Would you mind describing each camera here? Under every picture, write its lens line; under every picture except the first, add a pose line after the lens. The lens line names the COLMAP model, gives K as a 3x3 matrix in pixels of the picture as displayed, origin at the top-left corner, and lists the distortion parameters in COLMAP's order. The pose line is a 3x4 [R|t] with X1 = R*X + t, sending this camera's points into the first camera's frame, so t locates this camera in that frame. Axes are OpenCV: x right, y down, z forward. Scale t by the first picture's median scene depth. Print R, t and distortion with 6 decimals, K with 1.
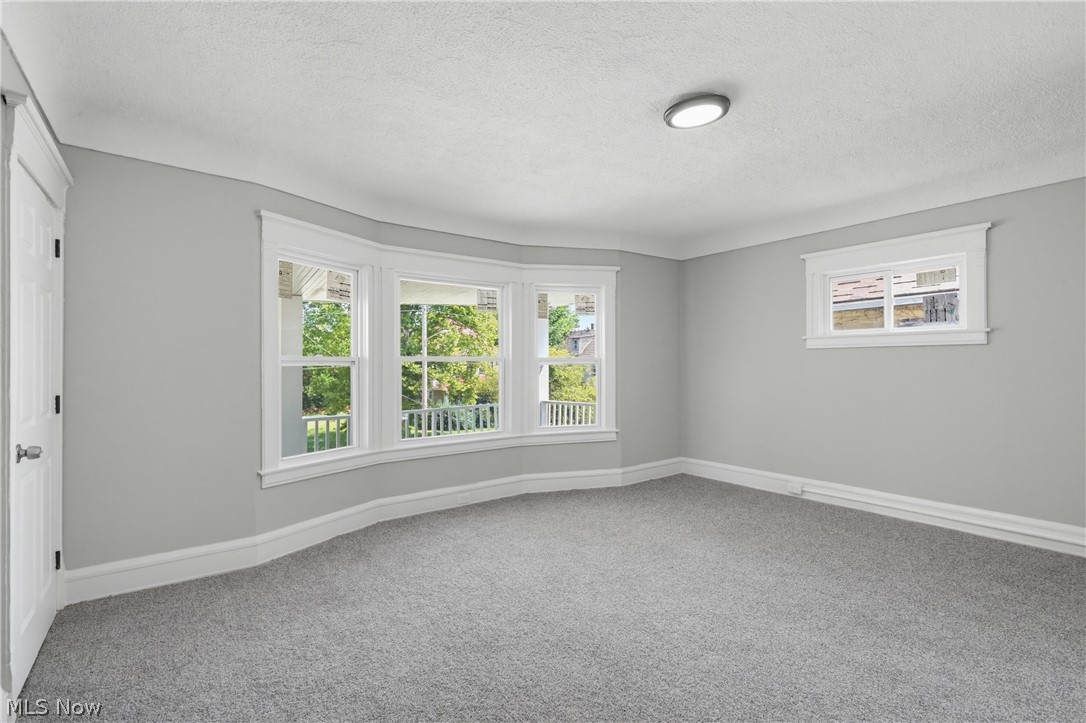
lens RADIAL K [[494.8, 0, 546.9], [0, 494.8, 362.9], [0, 0, 1]] dist [-0.009035, 0.000727]
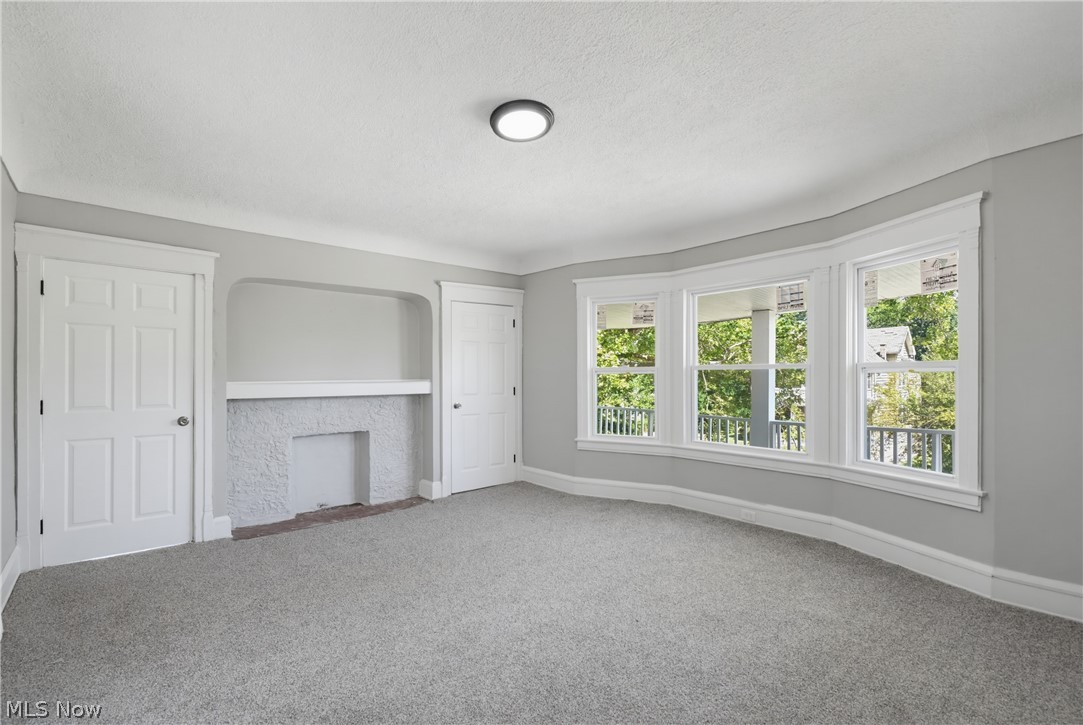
lens RADIAL K [[493.4, 0, 547.6], [0, 493.4, 373.5], [0, 0, 1]] dist [-0.009035, 0.000727]
pose [[0.071394, 0.000783, -0.997448, 0.727164], [0.007804, 0.999969, 0.001343, 0.000568], [0.997418, -0.007880, 0.071386, 0.545693]]
